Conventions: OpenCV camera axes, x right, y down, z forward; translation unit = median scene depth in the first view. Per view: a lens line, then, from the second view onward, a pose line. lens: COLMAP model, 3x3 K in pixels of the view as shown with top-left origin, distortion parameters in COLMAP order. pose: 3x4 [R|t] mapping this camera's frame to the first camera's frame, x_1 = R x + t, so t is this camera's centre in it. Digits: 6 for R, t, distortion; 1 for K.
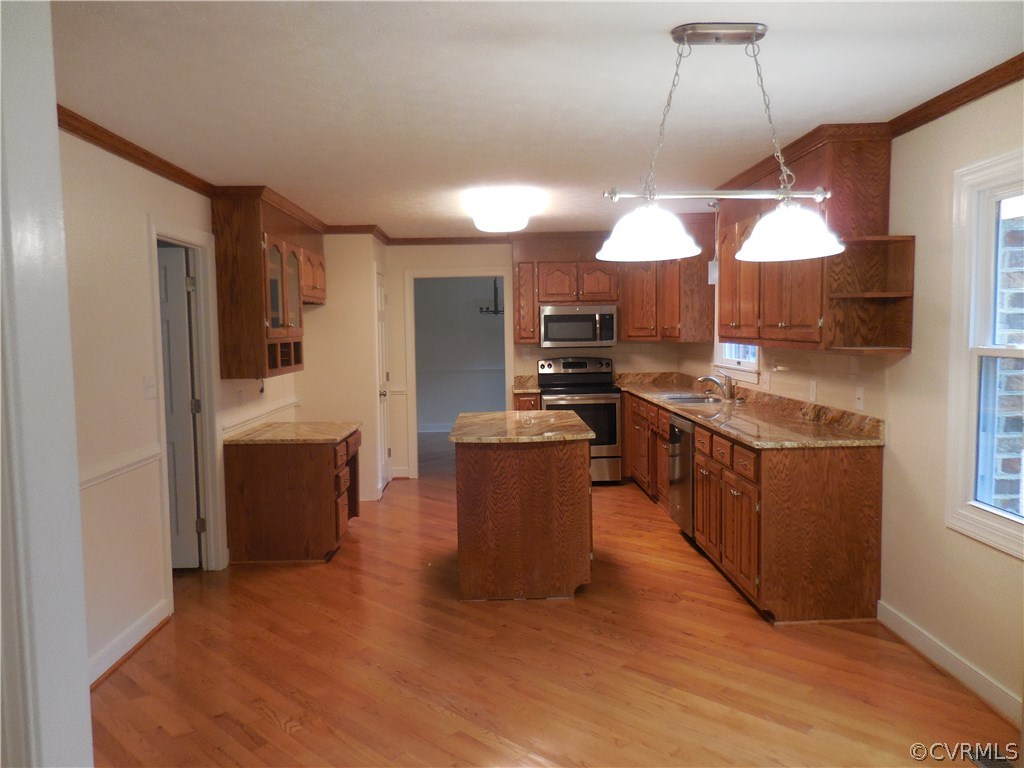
lens RADIAL K [[781.8, 0, 512.0], [0, 781.8, 384.0], [0, 0, 1]] dist [-0.012358, 0.040746]
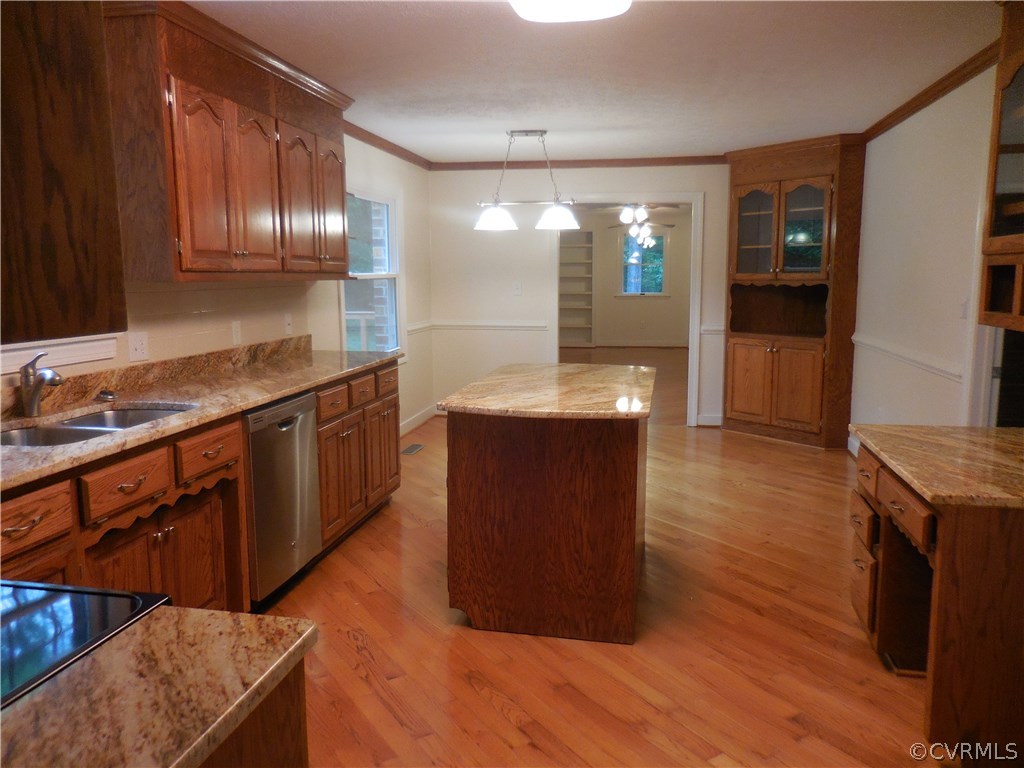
lens RADIAL K [[781.8, 0, 512.0], [0, 781.8, 384.0], [0, 0, 1]] dist [-0.012358, 0.040746]
pose [[-0.975200, -0.018038, 0.220591, -0.115005], [0.029676, 0.977017, 0.211084, -0.118649], [-0.219328, 0.212395, -0.952252, 1.908516]]
